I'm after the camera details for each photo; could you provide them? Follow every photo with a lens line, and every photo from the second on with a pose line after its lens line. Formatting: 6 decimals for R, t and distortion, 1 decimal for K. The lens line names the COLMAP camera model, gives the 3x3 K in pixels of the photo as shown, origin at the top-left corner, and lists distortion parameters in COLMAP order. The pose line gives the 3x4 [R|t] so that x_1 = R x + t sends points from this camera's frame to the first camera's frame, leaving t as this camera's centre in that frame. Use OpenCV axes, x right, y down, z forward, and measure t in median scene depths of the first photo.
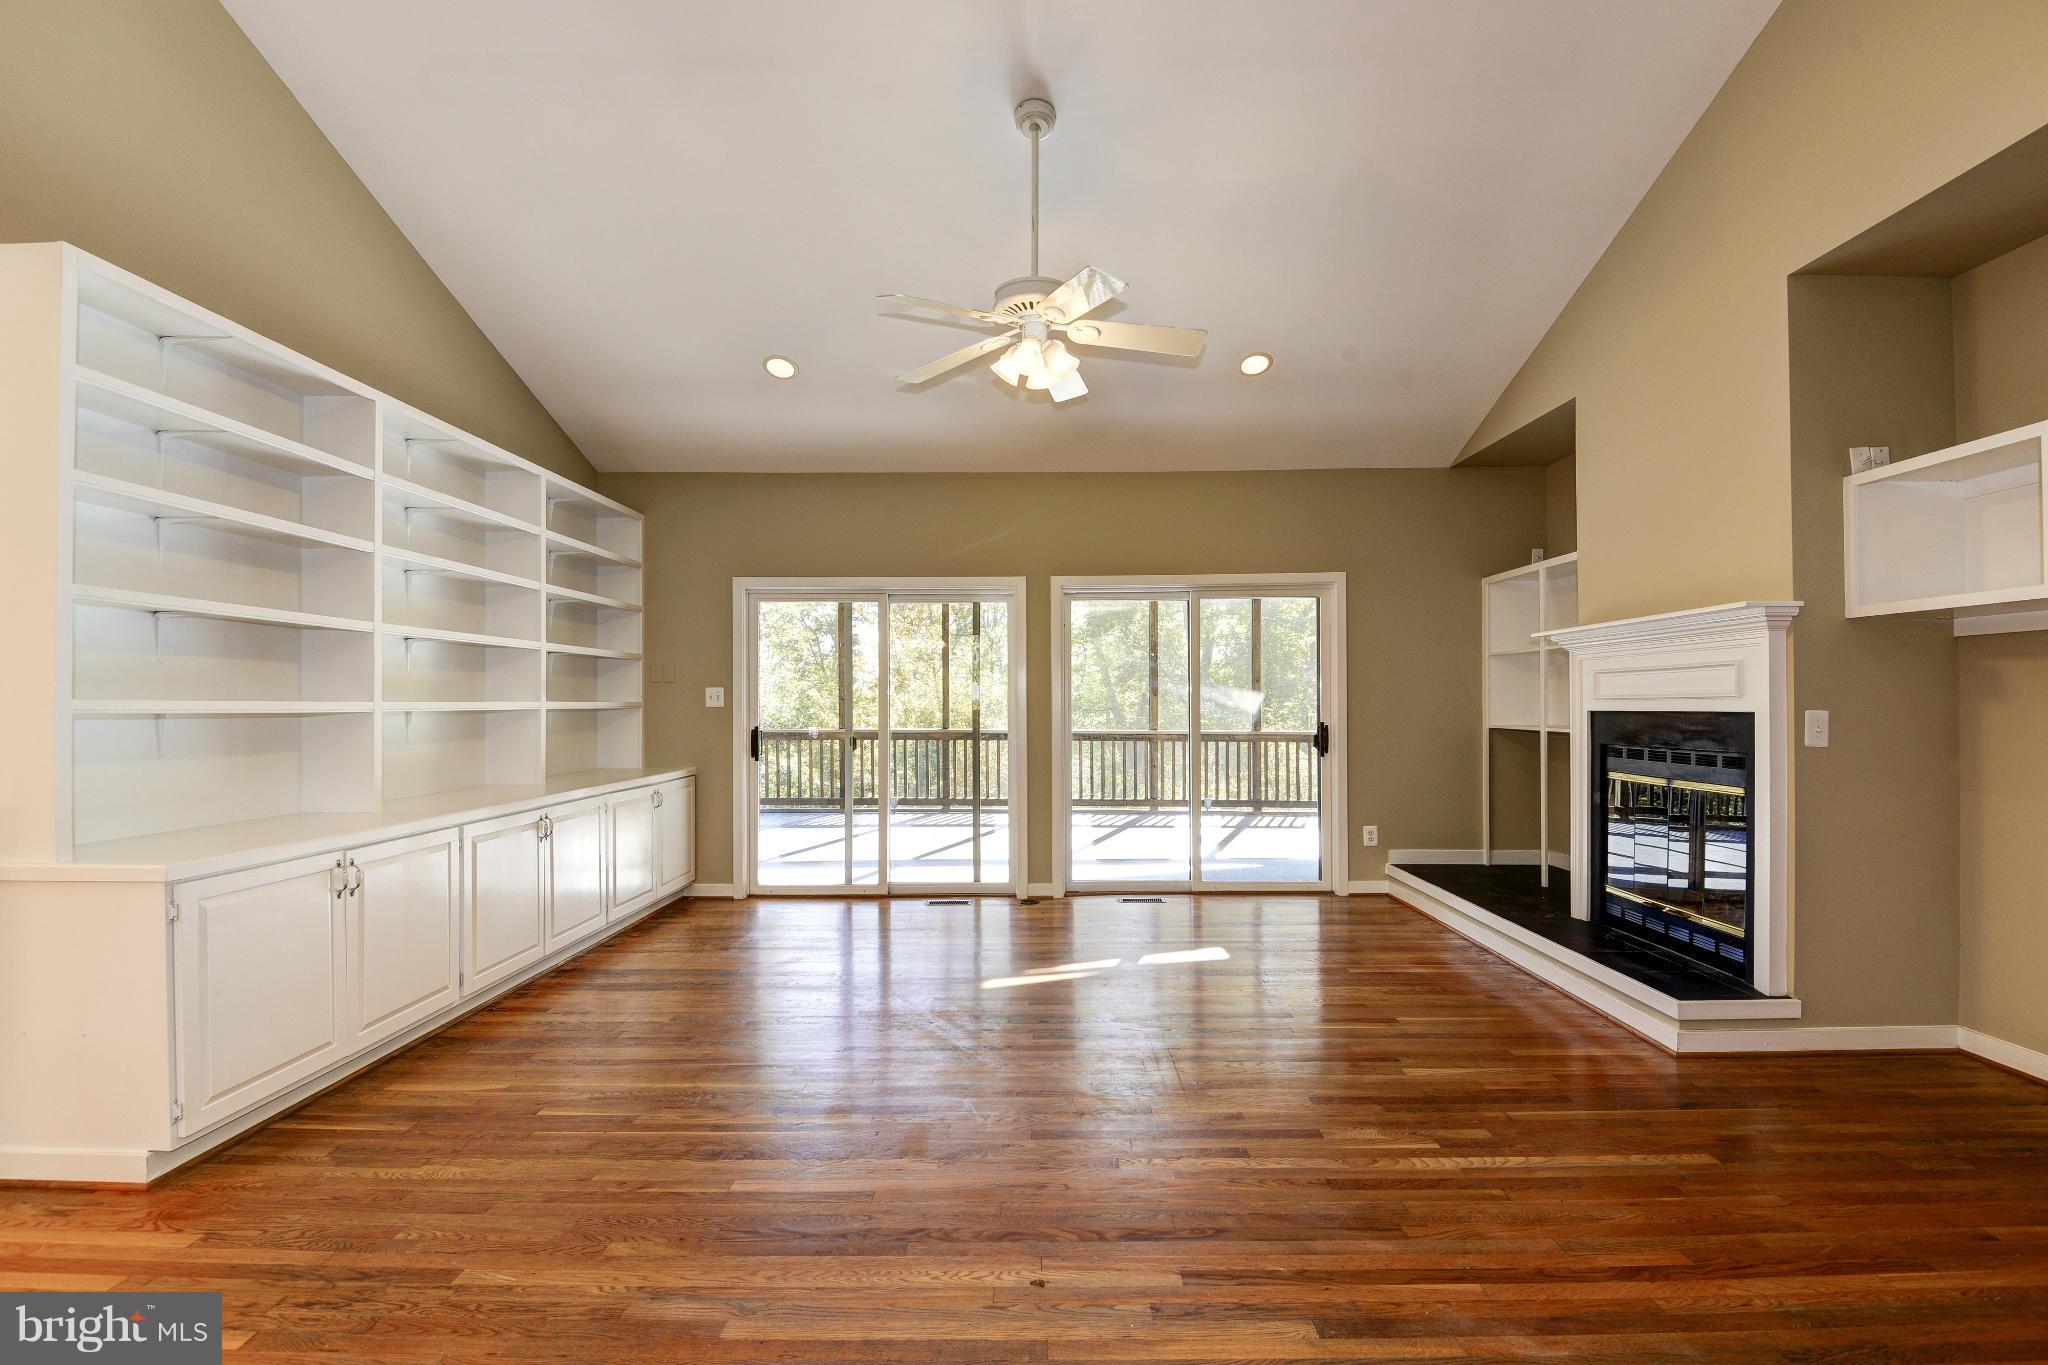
lens RADIAL K [[918.9, 0, 1026.2], [0, 918.9, 694.1], [0, 0, 1]] dist [0.001044, -0.017417]
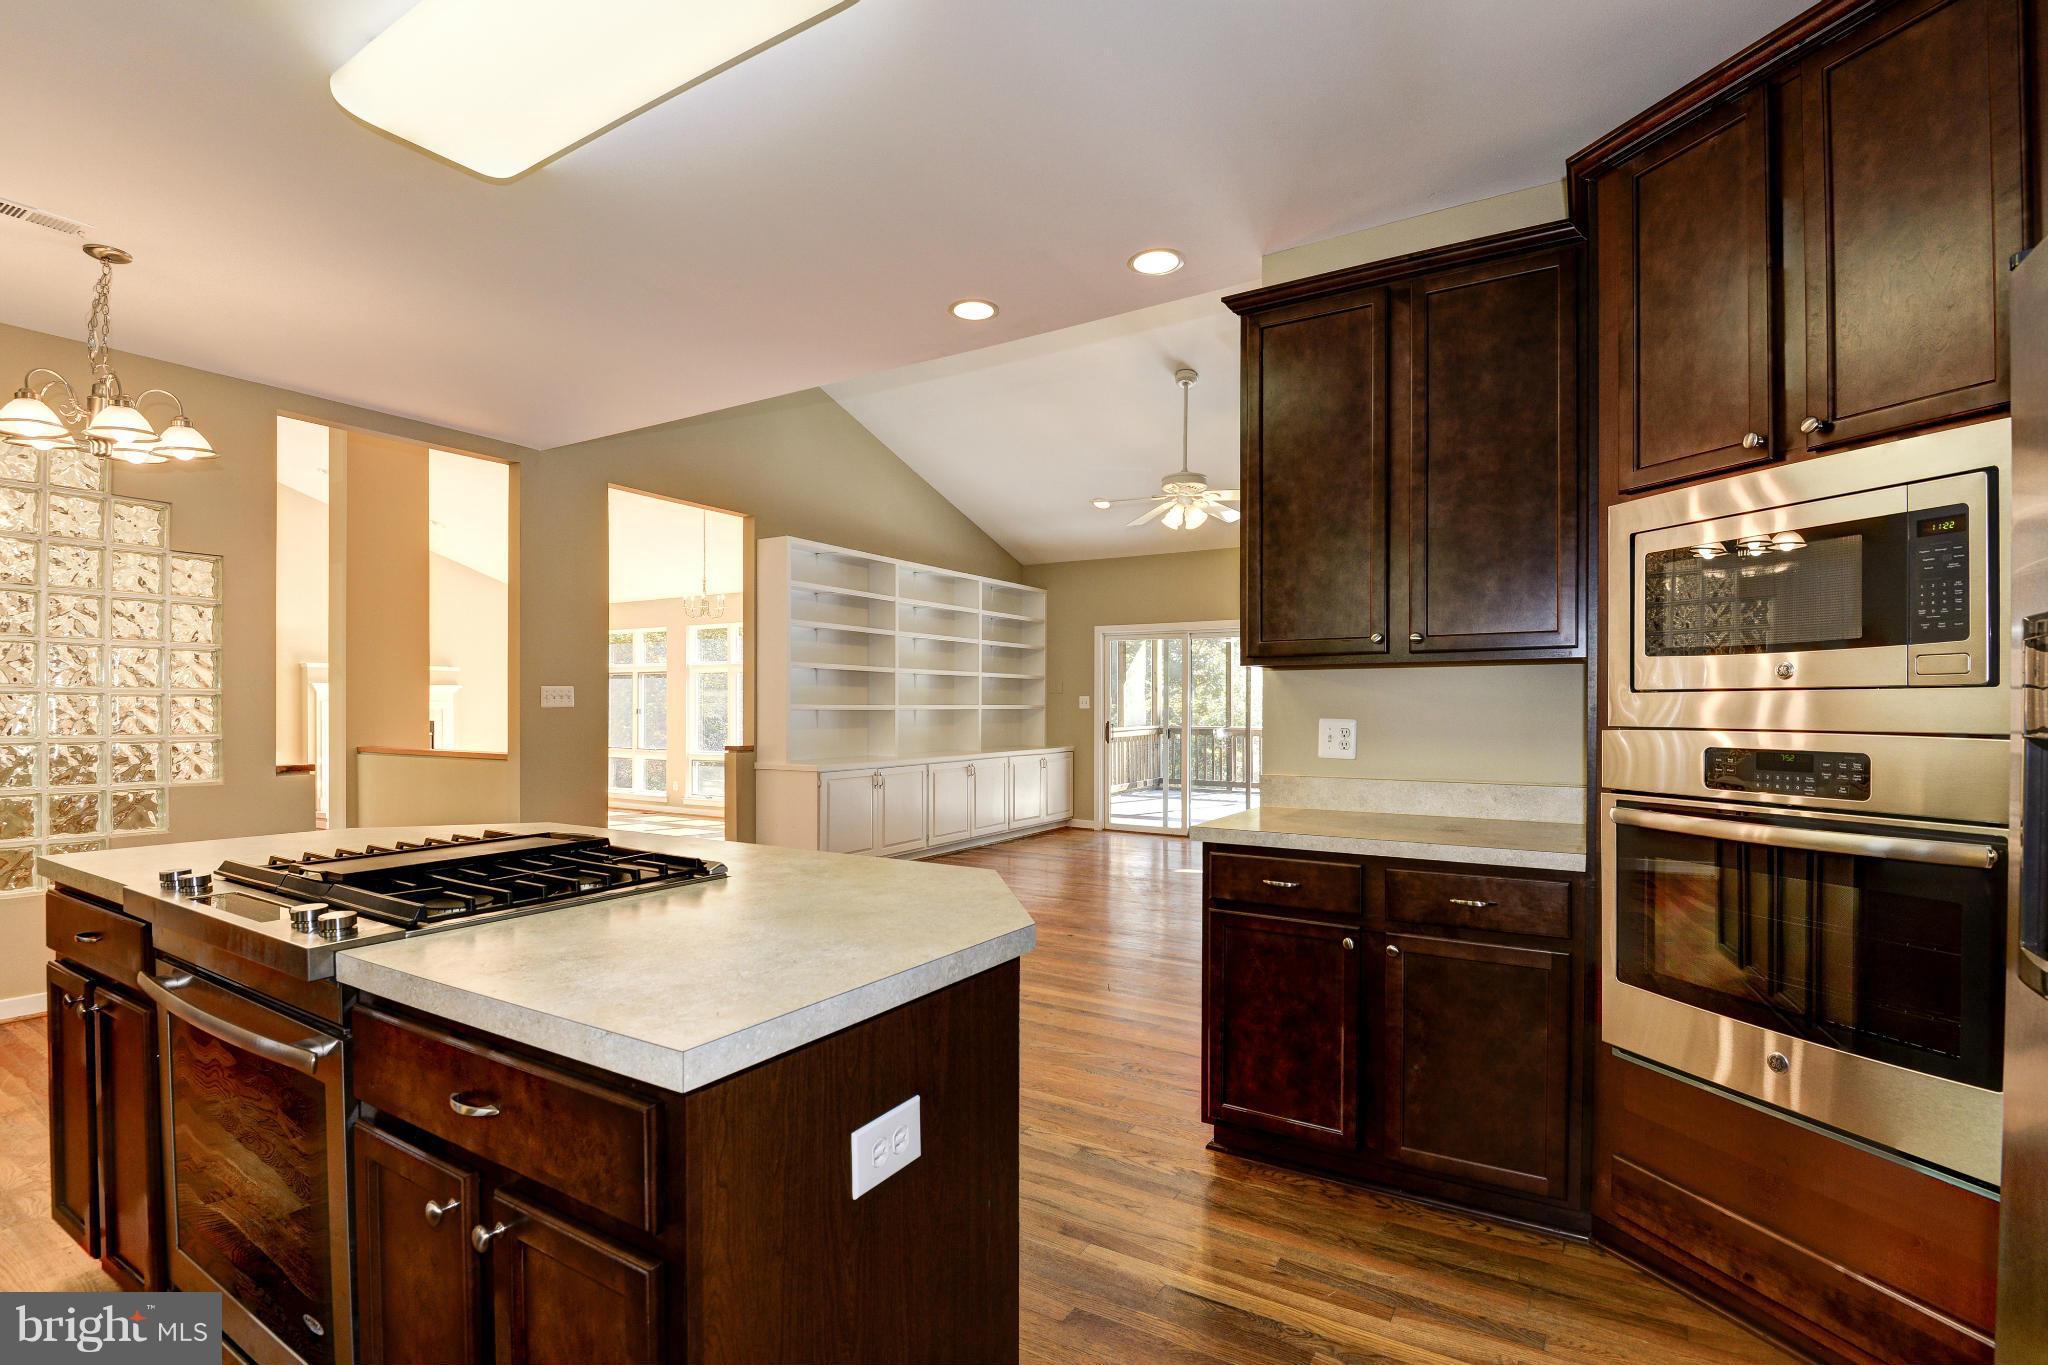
lens RADIAL K [[965.3, 0, 1038.3], [0, 965.3, 697.1], [0, 0, 1]] dist [0.000009, 0.000037]
pose [[0.848586, 0.004159, -0.529042, 0.499409], [-0.003207, 0.999991, 0.002716, -0.011082], [0.529048, -0.000608, 0.848591, -0.482944]]
